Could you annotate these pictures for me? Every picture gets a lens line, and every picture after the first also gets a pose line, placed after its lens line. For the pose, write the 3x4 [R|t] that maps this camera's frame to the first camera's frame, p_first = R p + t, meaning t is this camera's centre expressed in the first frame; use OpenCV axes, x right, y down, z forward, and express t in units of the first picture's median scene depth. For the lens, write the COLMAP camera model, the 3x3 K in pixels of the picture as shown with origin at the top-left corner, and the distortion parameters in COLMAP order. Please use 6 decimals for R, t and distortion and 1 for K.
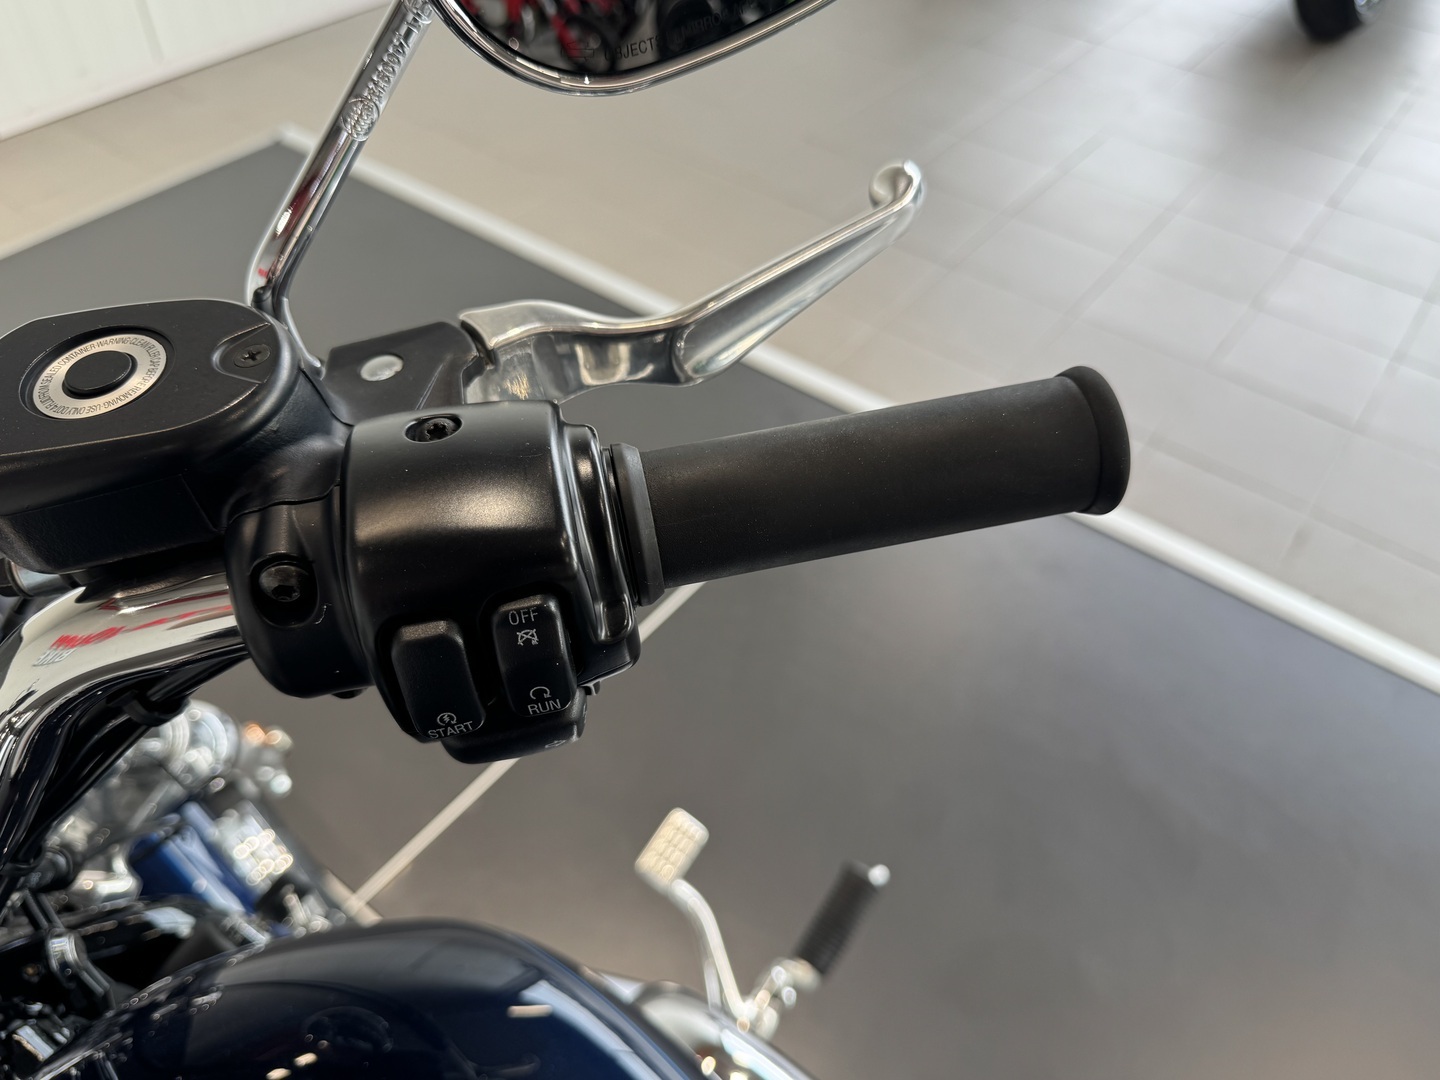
lens RADIAL K [[1066.6, 0, 720.0], [0, 1066.6, 540.0], [0, 0, 1]] dist [-0.001644, -0.006658]
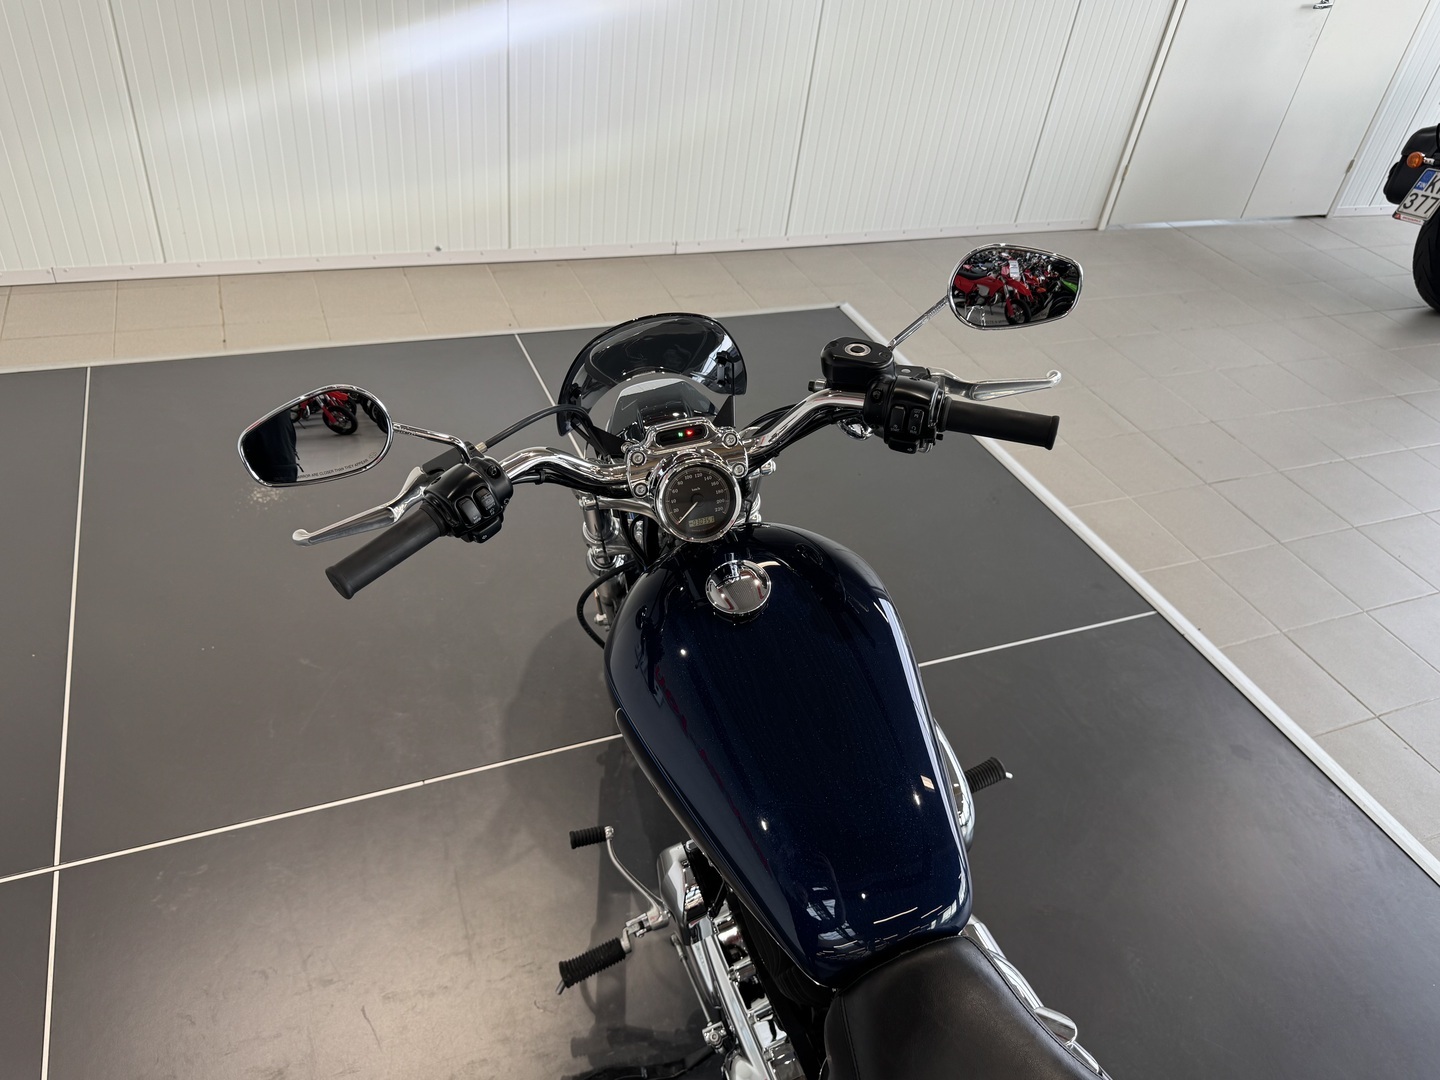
lens RADIAL K [[1066.6, 0, 720.0], [0, 1066.6, 540.0], [0, 0, 1]] dist [-0.001644, -0.006658]
pose [[0.854032, 0.349278, -0.385531, 1.047015], [-0.410588, 0.907637, -0.087249, 1.271202], [0.319448, 0.232807, 0.918561, -3.379008]]
